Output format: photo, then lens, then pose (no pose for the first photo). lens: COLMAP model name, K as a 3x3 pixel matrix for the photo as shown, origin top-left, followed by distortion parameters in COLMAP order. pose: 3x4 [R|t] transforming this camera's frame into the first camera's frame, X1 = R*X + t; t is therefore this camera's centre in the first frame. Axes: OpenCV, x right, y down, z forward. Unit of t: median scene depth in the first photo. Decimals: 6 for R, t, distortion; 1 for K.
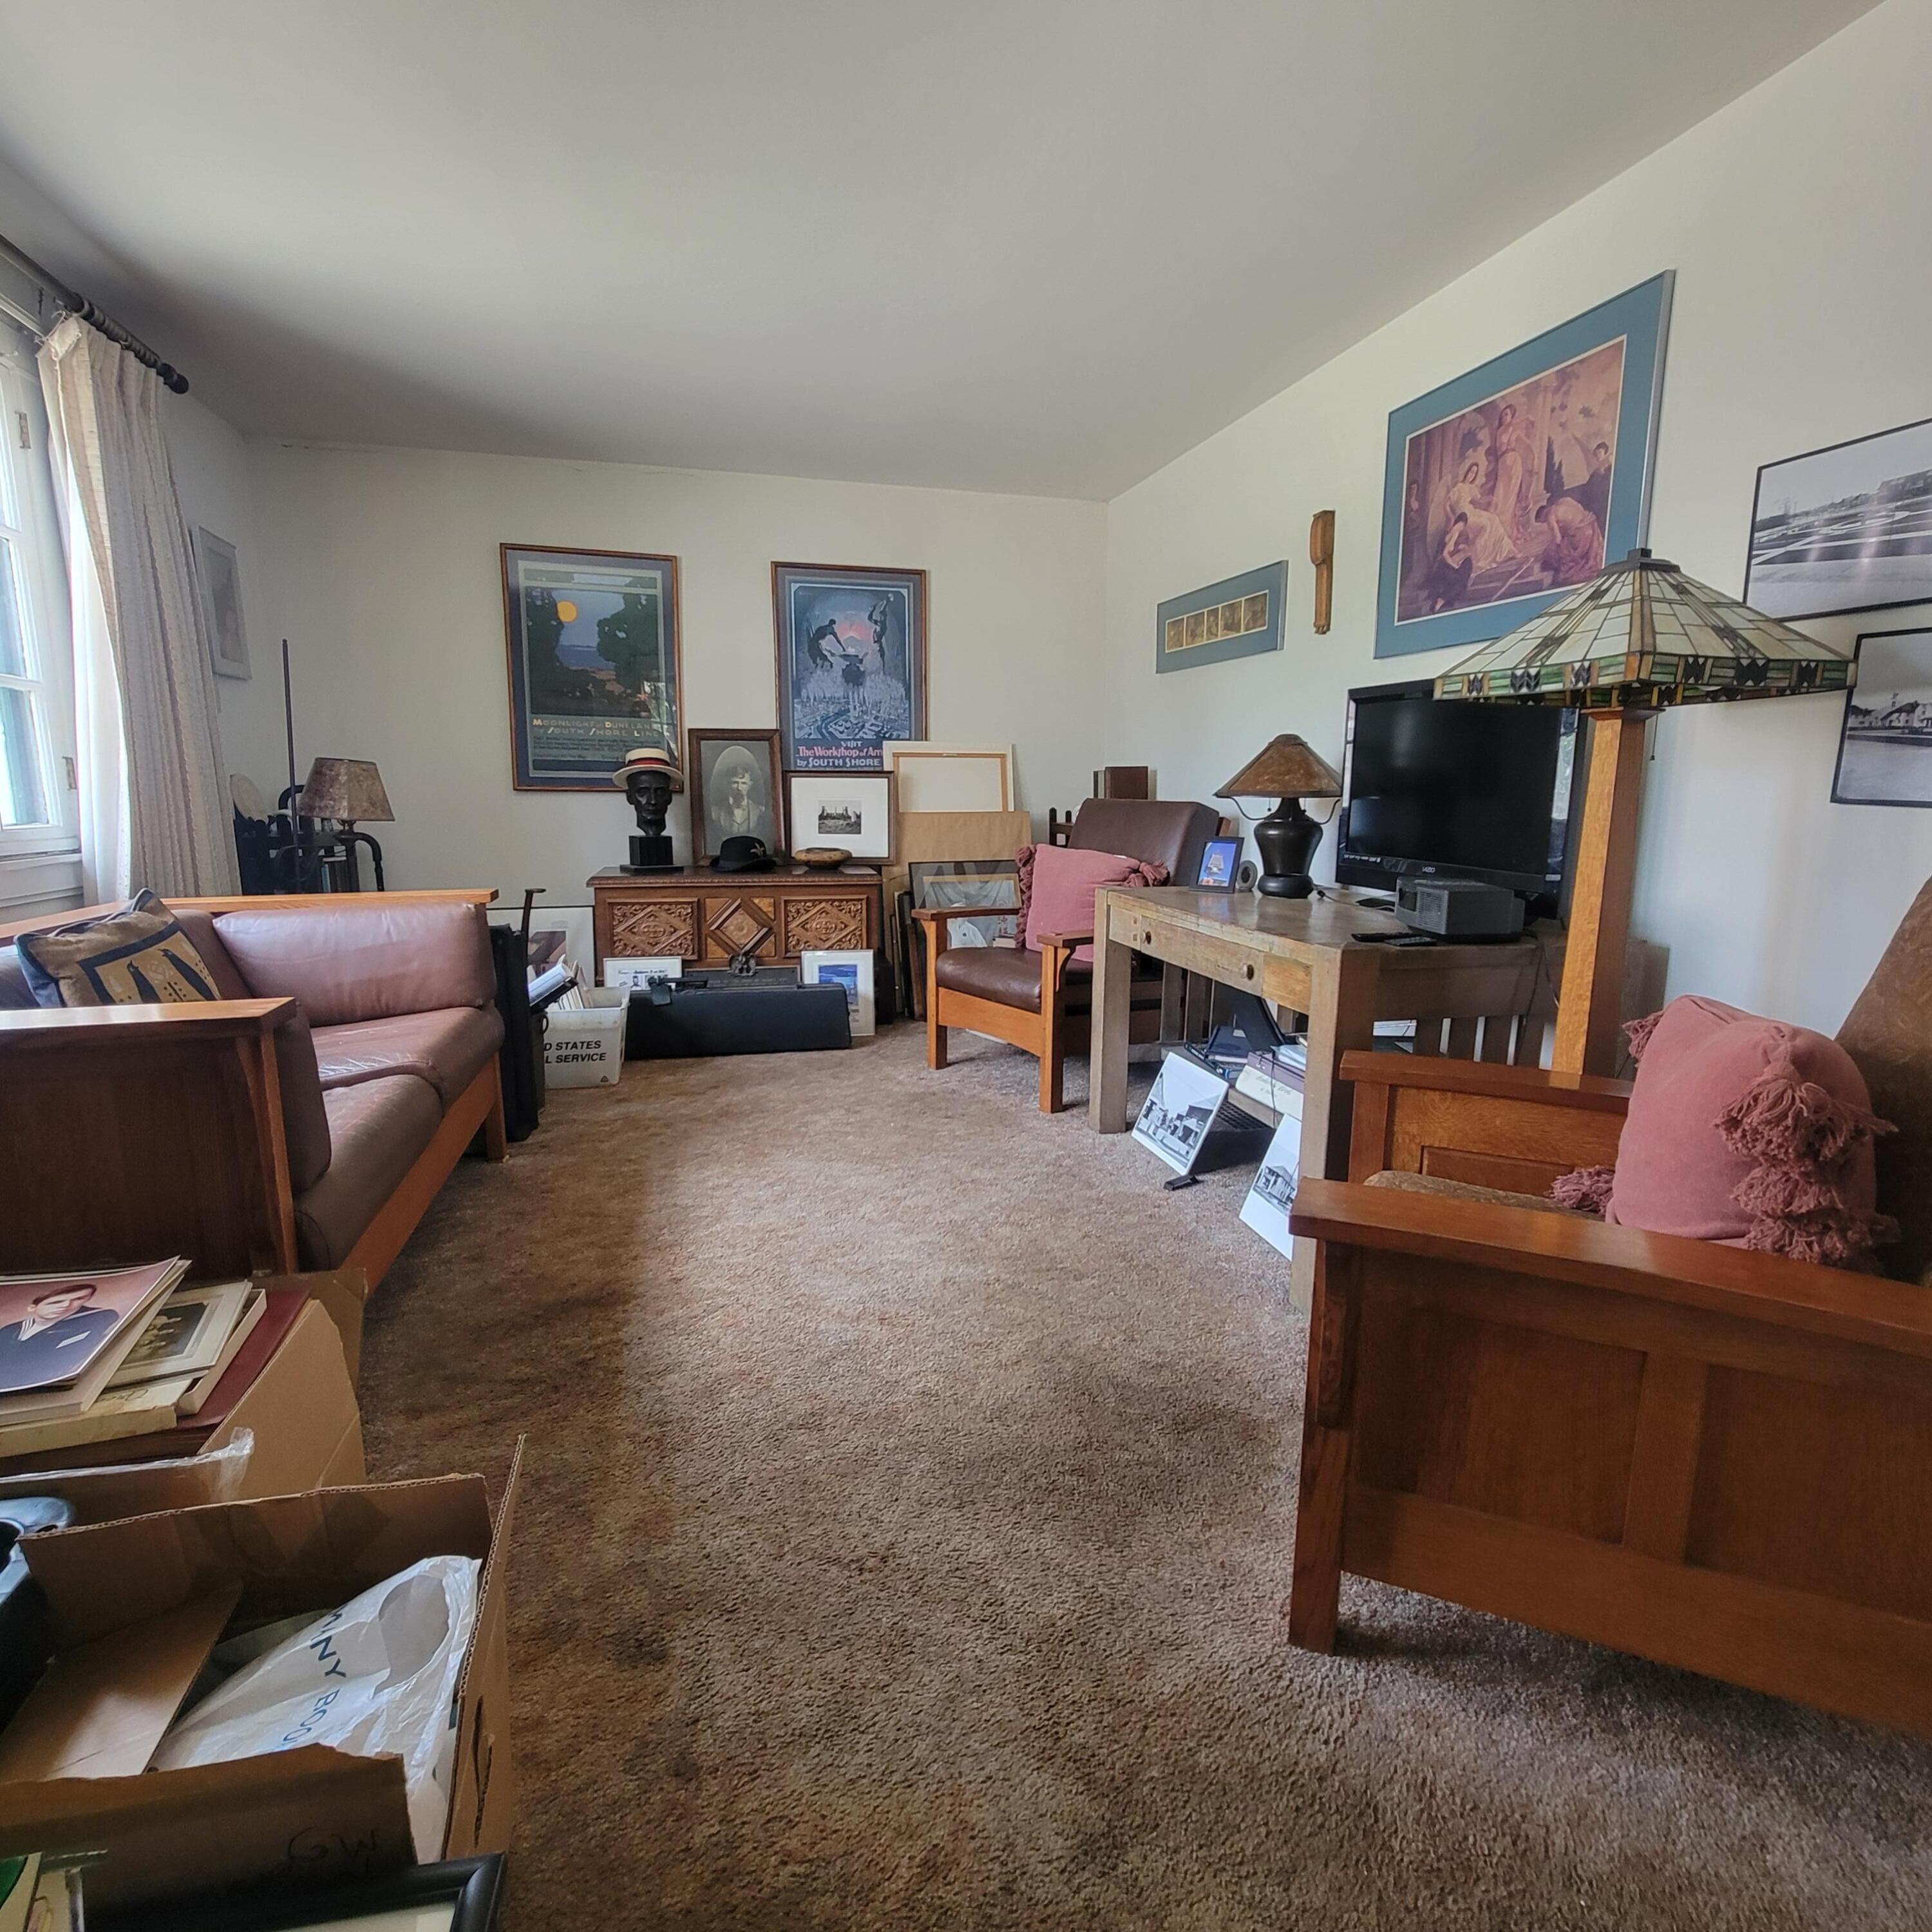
lens RADIAL K [[1047.5, 0, 981.2], [0, 1047.5, 956.8], [0, 0, 1]] dist [-0.004167, 0.002277]
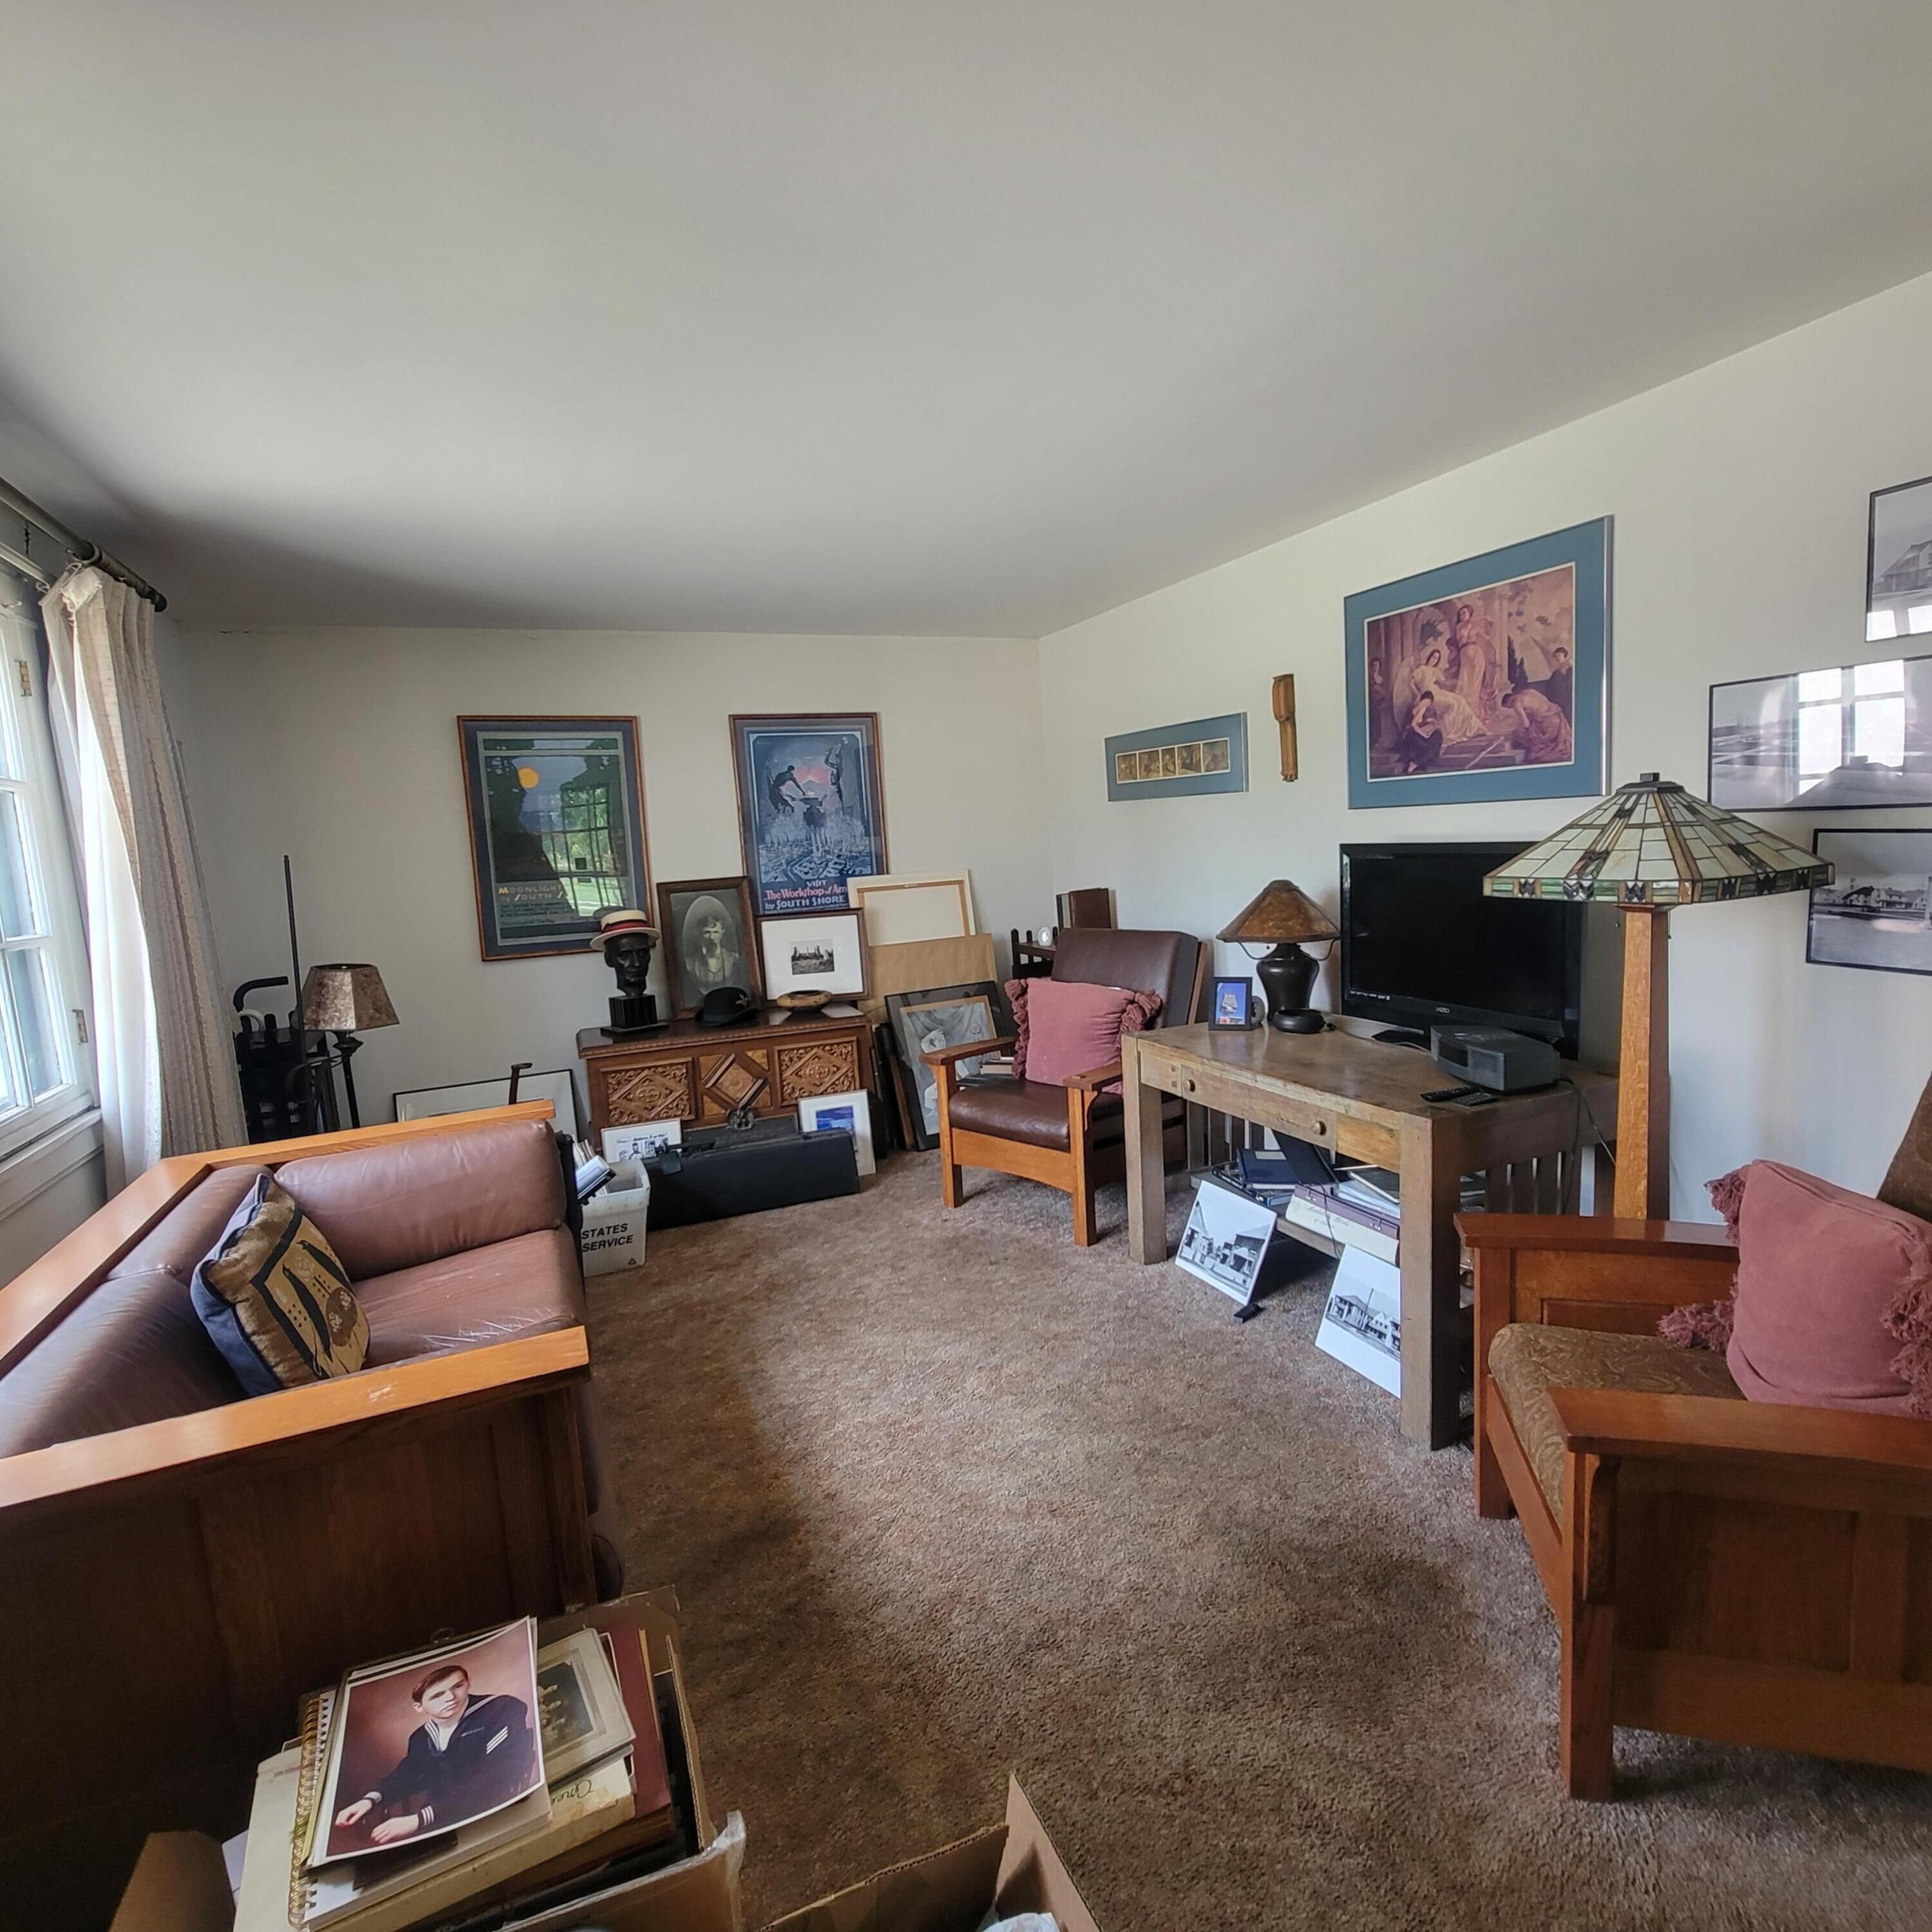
lens RADIAL K [[1047.5, 0, 981.2], [0, 1047.5, 956.8], [0, 0, 1]] dist [-0.004167, 0.002277]
pose [[0.986525, -0.081760, 0.141714, -0.193042], [0.089080, 0.994958, -0.046089, -0.118177], [-0.137231, 0.058092, 0.988834, -0.042610]]
